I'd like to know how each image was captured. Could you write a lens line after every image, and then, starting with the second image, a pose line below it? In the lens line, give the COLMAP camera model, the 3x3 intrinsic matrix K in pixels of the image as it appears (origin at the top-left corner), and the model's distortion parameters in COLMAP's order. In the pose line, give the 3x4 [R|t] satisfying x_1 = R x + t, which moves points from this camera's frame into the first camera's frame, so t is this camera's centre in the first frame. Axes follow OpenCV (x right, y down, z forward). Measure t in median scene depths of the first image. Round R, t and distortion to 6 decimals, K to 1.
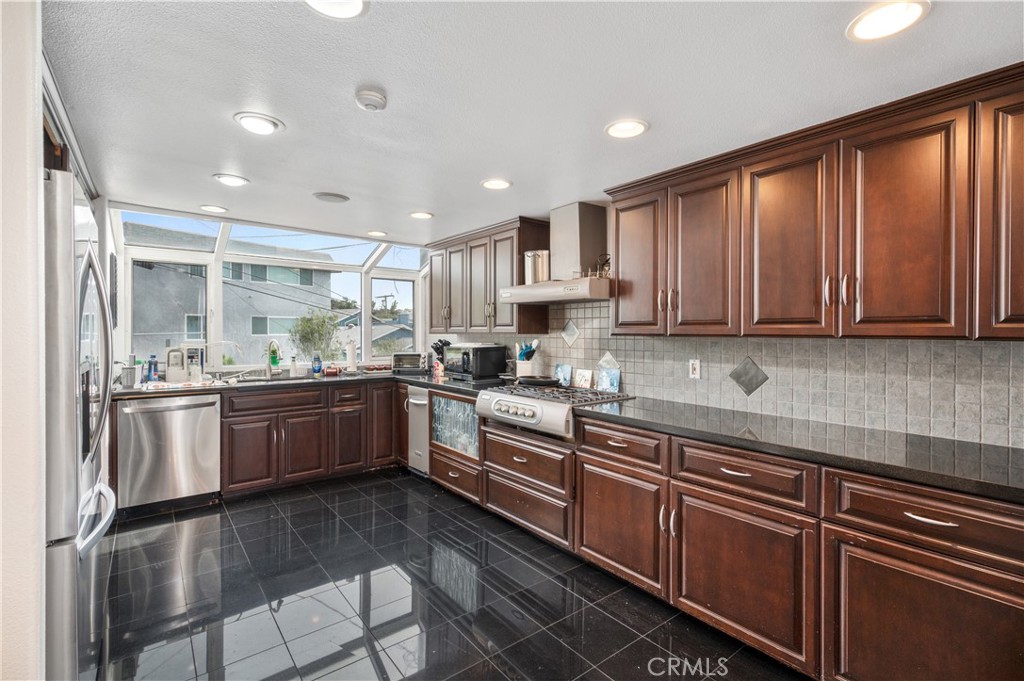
lens RADIAL K [[471.2, 0, 512.0], [0, 471.2, 340.5], [0, 0, 1]] dist [0.000220, 0.000002]
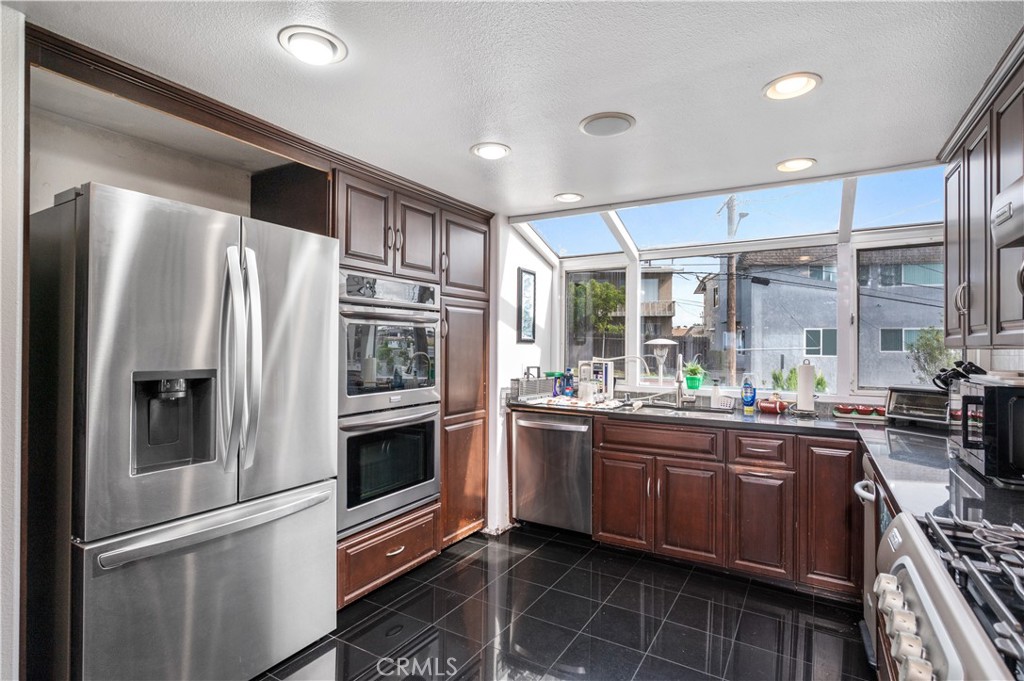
lens RADIAL K [[506.6, 0, 512.0], [0, 506.6, 340.5], [0, 0, 1]] dist [-0.001947, -0.000240]
pose [[0.366267, -0.008384, -0.930472, 0.134103], [-0.021839, 0.999607, -0.017604, -0.004237], [0.930254, 0.026768, 0.365939, 0.439713]]
